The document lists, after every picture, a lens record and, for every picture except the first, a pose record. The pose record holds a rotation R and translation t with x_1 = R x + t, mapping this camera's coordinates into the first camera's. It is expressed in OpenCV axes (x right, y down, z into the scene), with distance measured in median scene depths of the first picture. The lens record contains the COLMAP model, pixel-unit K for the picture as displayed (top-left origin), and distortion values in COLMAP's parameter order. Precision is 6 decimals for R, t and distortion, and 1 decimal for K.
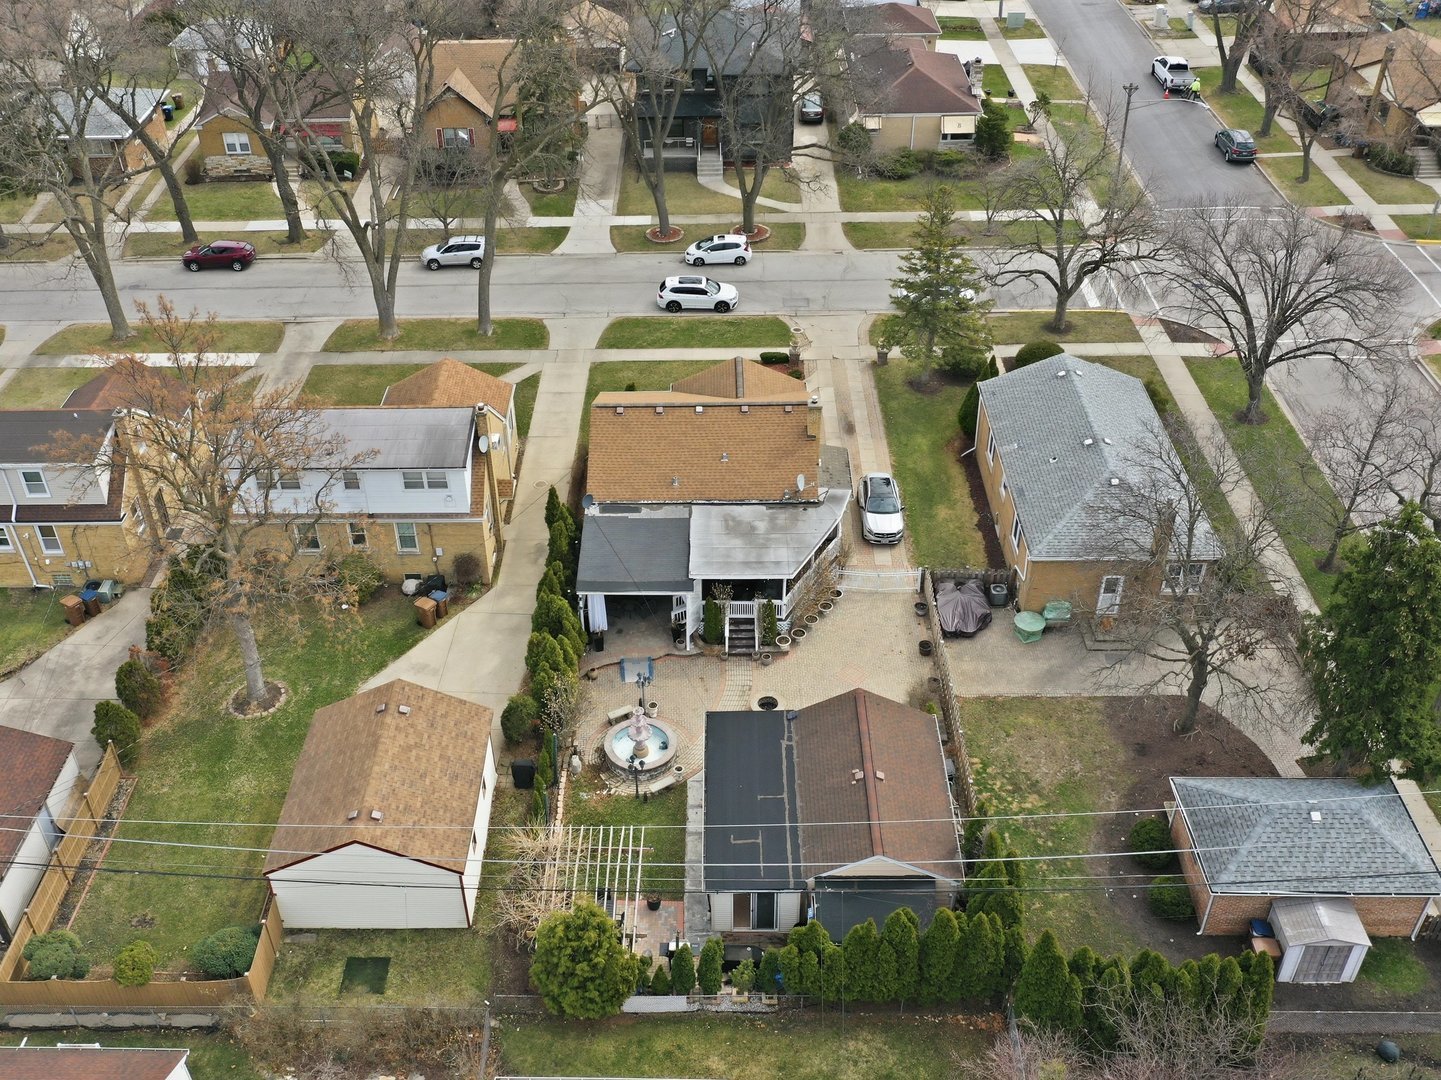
lens RADIAL K [[1362.4, 0, 720.5], [0, 1362.4, 540.0], [0, 0, 1]] dist [0.009917, -0.012806]
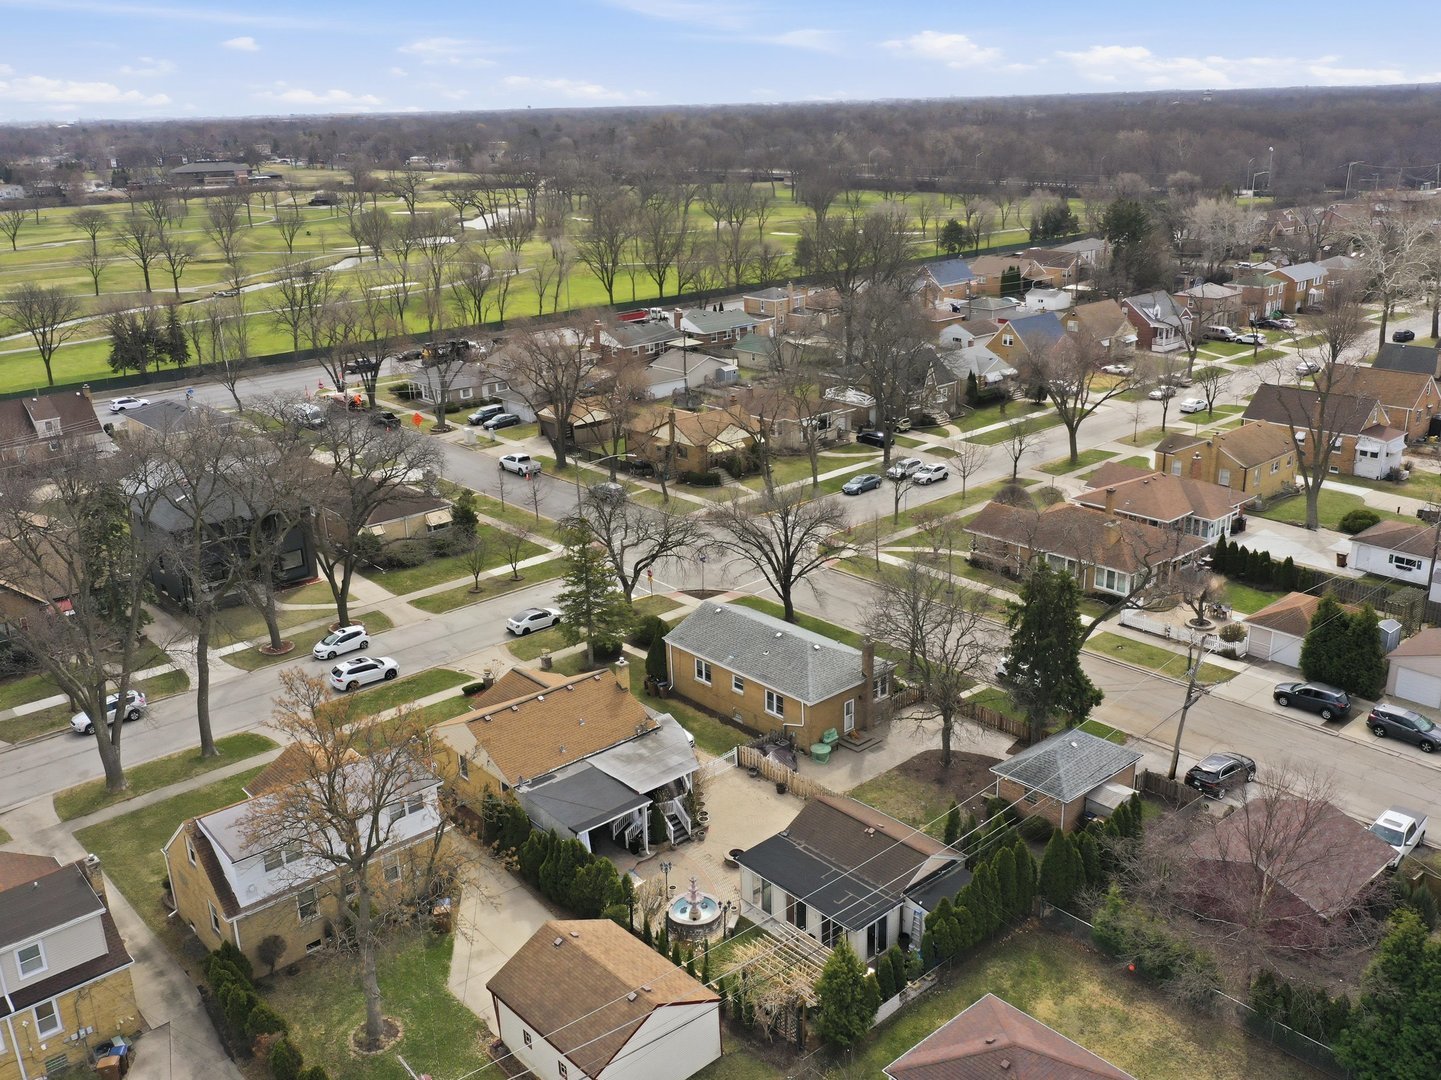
lens RADIAL K [[1296.3, 0, 720.5], [0, 1296.3, 540.0], [0, 0, 1]] dist [0.000726, -0.001857]
pose [[0.733209, -0.217342, 0.644335, -0.489505], [0.418295, 0.891221, -0.175371, 0.042184], [-0.536129, 0.398105, 0.744364, -0.037386]]
